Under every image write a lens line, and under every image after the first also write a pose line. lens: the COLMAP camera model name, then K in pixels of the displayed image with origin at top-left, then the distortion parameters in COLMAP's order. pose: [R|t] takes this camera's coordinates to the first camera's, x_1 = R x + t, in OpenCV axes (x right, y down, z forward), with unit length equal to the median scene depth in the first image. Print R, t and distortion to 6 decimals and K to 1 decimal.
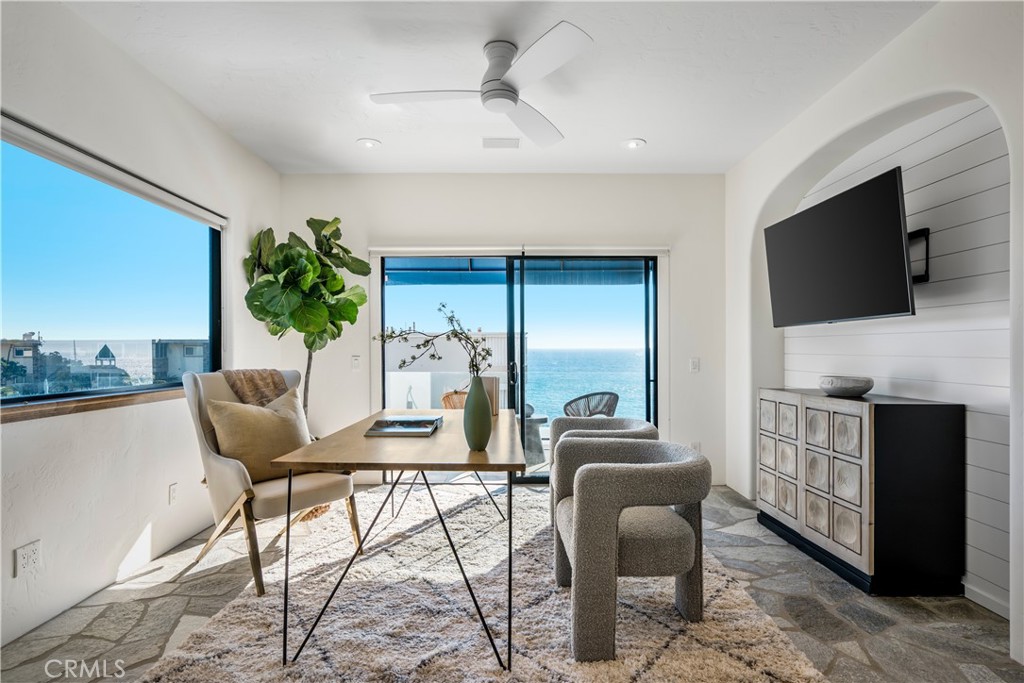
lens RADIAL K [[505.9, 0, 510.1], [0, 505.9, 346.4], [0, 0, 1]] dist [0.000064, -0.000002]
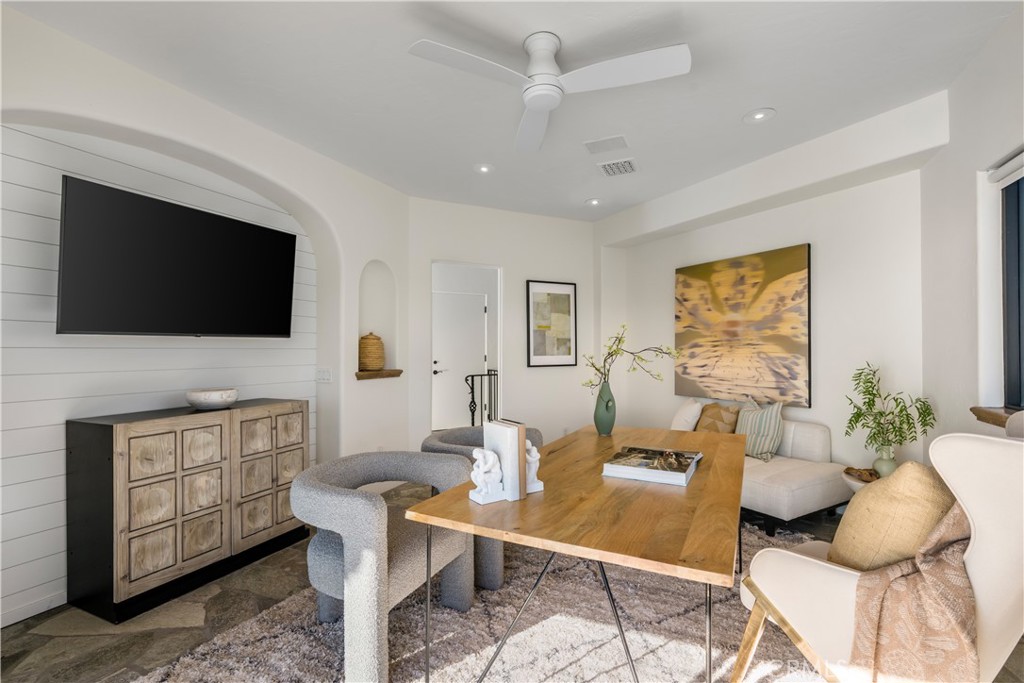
lens RADIAL K [[470.9, 0, 511.9], [0, 470.9, 347.0], [0, 0, 1]] dist [-0.000639, -0.000054]
pose [[-0.892270, 0.006842, 0.451449, -0.305070], [0.001104, 0.999915, -0.012971, -0.013268], [-0.451500, -0.011075, -0.892202, 1.543752]]
